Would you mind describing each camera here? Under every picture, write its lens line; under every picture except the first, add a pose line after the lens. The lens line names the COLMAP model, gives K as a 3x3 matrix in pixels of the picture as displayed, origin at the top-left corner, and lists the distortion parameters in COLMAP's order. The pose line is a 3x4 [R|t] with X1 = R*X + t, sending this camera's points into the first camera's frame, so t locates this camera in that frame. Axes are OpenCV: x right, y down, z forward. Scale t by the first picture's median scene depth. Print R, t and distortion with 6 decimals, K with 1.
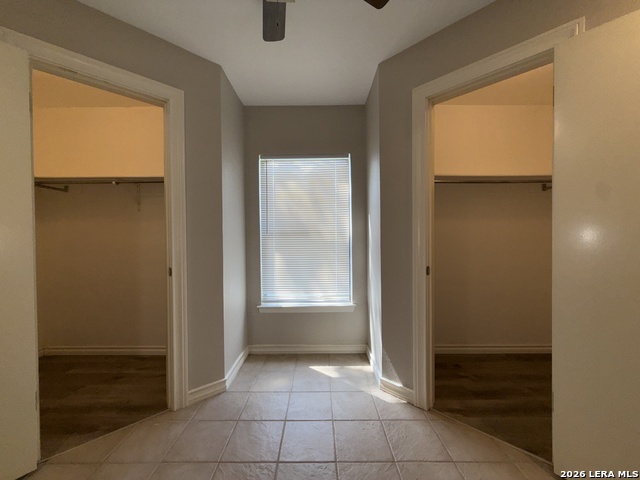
lens RADIAL K [[255.5, 0, 320.5], [0, 255.5, 240.8], [0, 0, 1]] dist [-0.002549, 0.001001]
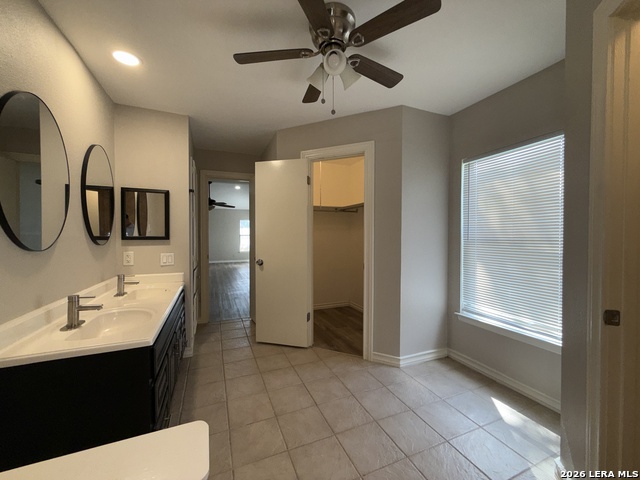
lens RADIAL K [[255.5, 0, 319.1], [0, 255.5, 240.7], [0, 0, 1]] dist [-0.002549, 0.001001]
pose [[0.391907, 0.026236, -0.919631, 0.595126], [-0.024264, 0.999540, 0.018175, -0.040015], [0.919685, 0.015191, 0.392363, 0.146093]]
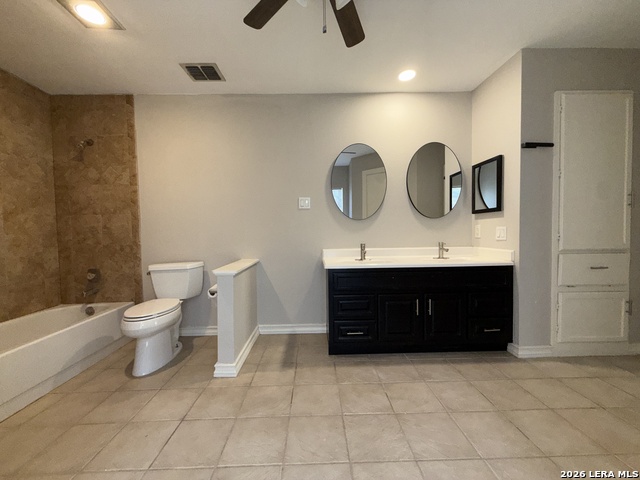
lens RADIAL K [[255.5, 0, 318.3], [0, 255.5, 240.7], [0, 0, 1]] dist [-0.002549, 0.001001]
pose [[-0.999523, 0.022049, -0.021604, -0.037345], [0.020769, 0.998113, 0.057793, 0.045369], [0.022837, 0.057317, -0.998095, 1.068002]]
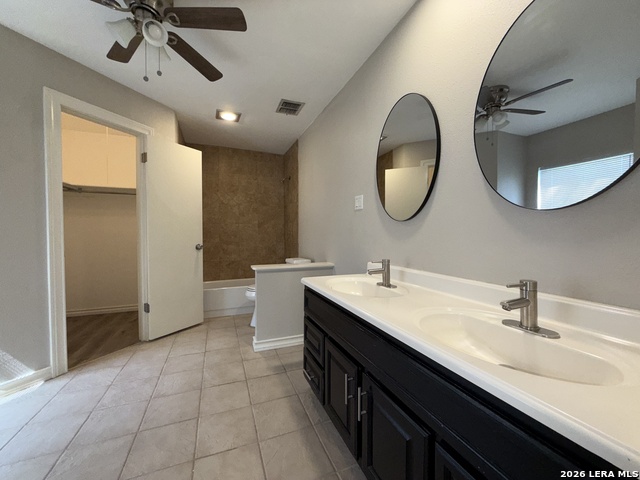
lens RADIAL K [[255.5, 0, 319.0], [0, 255.5, 241.5], [0, 0, 1]] dist [-0.002549, 0.001001]
pose [[-0.369438, -0.023810, 0.928950, -0.938107], [0.025072, 0.999052, 0.035578, 0.047647], [-0.928917, 0.036434, -0.368491, 0.292753]]
